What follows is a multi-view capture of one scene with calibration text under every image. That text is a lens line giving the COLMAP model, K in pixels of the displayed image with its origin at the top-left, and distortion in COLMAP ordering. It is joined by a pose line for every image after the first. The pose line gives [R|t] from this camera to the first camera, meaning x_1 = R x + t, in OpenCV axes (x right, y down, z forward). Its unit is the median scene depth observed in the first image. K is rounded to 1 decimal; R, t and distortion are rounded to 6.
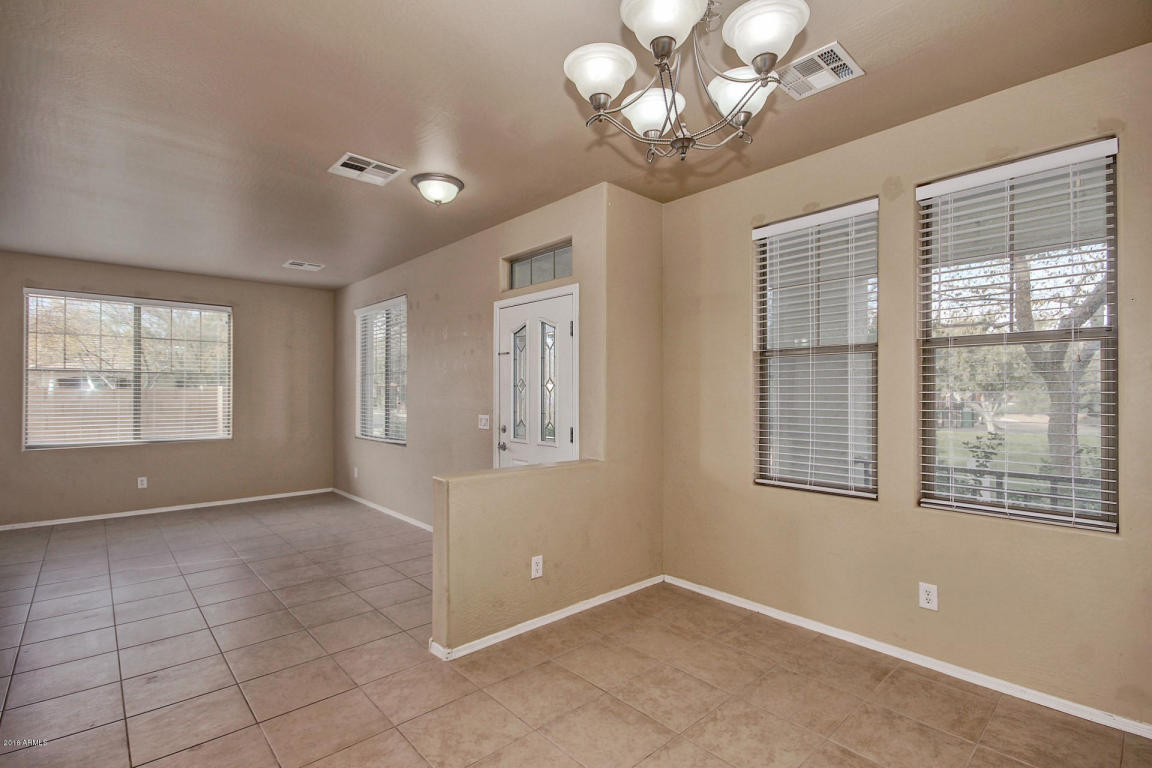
lens RADIAL K [[539.2, 0, 584.2], [0, 539.2, 383.4], [0, 0, 1]] dist [-0.000748, -0.001861]
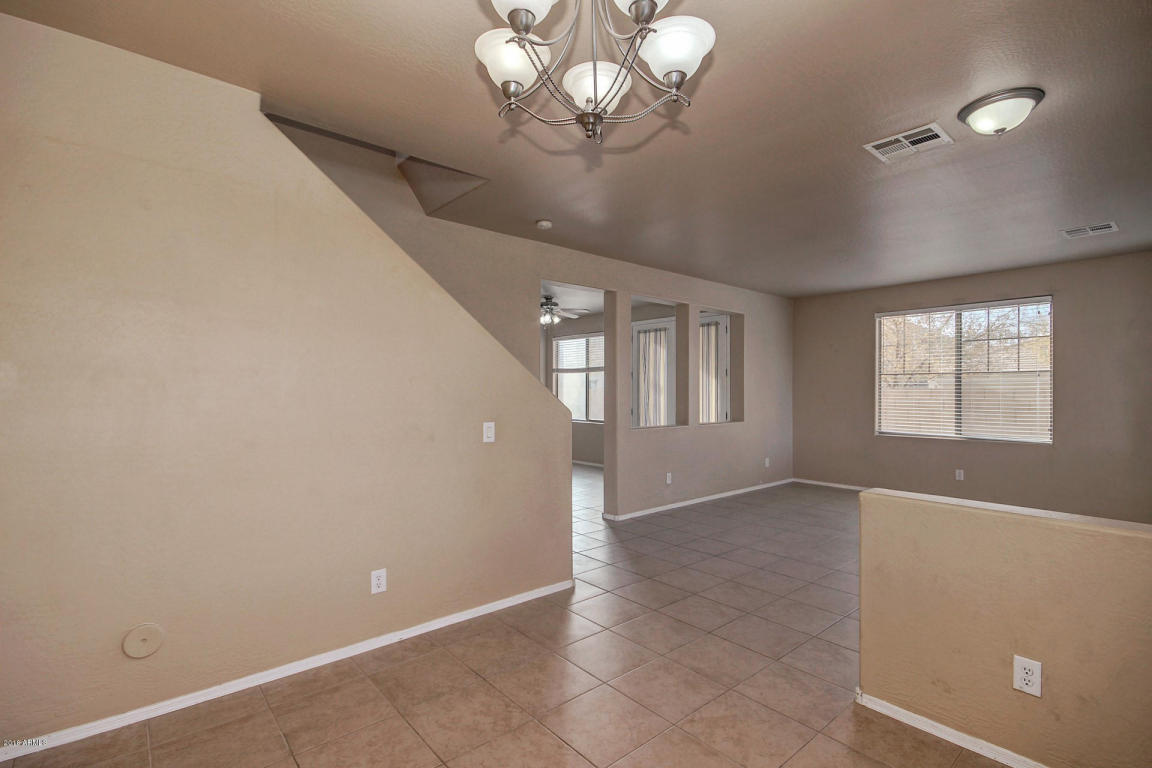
lens RADIAL K [[535.1, 0, 573.1], [0, 535.1, 385.5], [0, 0, 1]] dist [0.005926, -0.003627]
pose [[-0.037795, -0.007660, -0.999256, 0.471960], [0.013339, 0.999878, -0.008170, 0.003806], [0.999196, -0.013638, -0.037688, 0.432145]]
